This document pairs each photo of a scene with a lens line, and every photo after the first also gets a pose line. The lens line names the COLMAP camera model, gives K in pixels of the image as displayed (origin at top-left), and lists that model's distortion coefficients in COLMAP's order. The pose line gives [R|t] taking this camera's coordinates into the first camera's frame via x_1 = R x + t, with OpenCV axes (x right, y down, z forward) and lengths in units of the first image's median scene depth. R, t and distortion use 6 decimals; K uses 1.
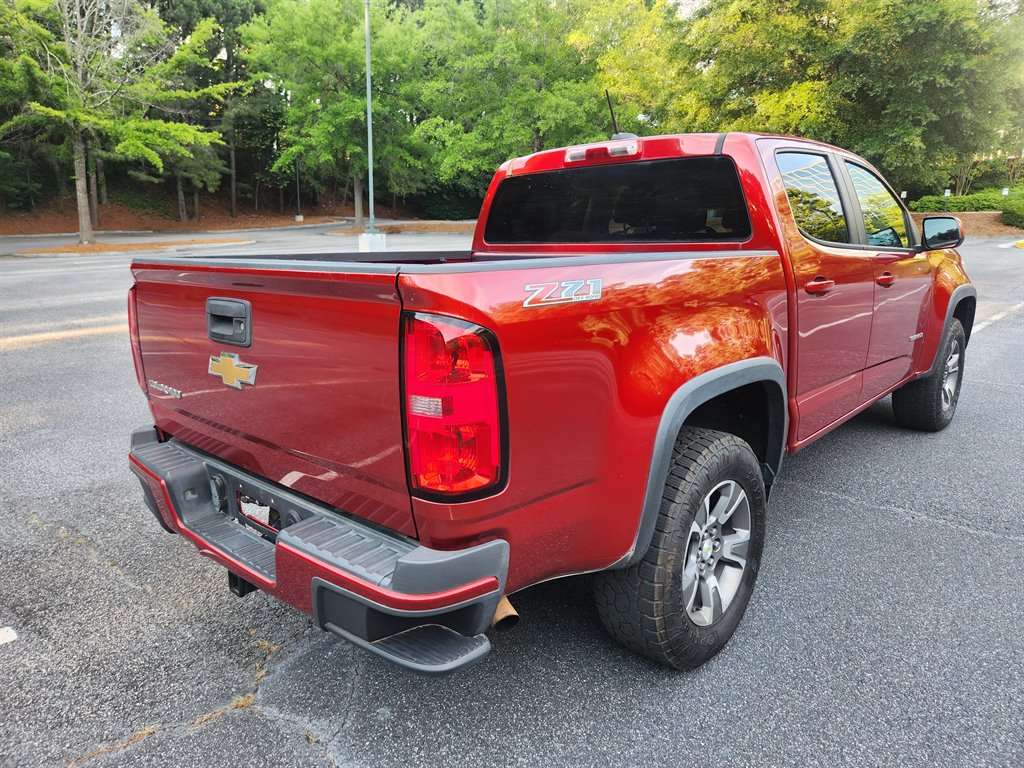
lens RADIAL K [[670.1, 0, 504.6], [0, 670.1, 377.0], [0, 0, 1]] dist [0.048236, -0.047052]
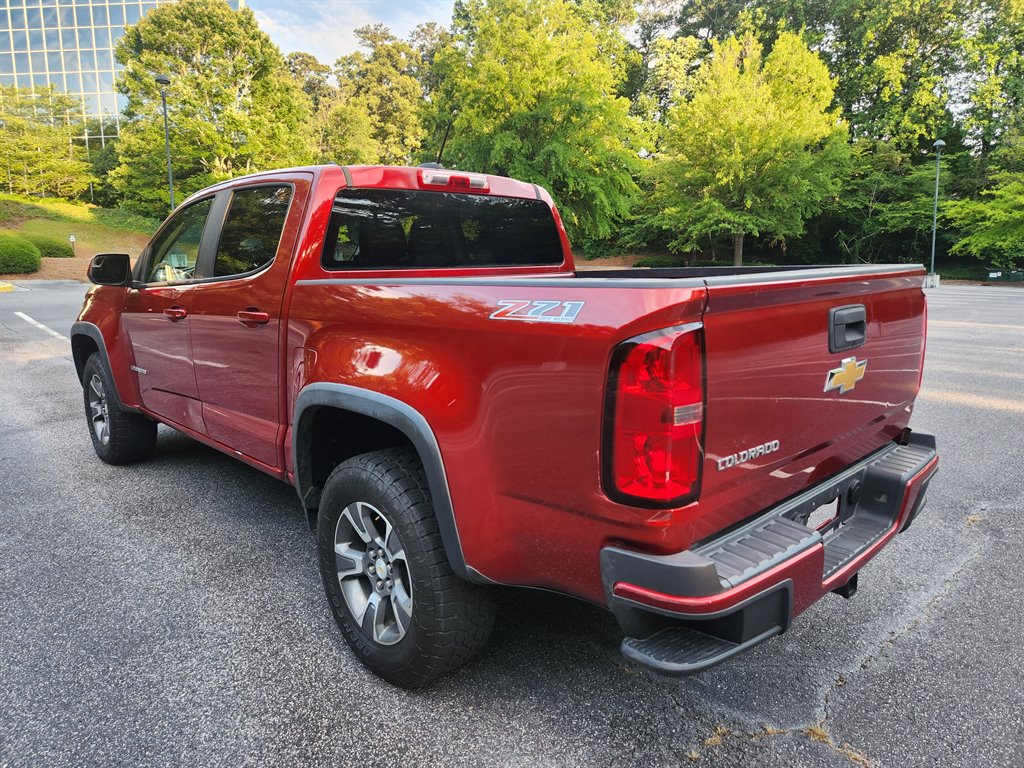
lens RADIAL K [[670.1, 0, 511.5], [0, 670.1, 370.2], [0, 0, 1]] dist [0.048236, -0.047052]
pose [[0.080043, -0.139656, 0.986960, -1.227144], [0.212732, 0.969719, 0.119964, -0.209874], [-0.973827, 0.200355, 0.107328, 1.160785]]
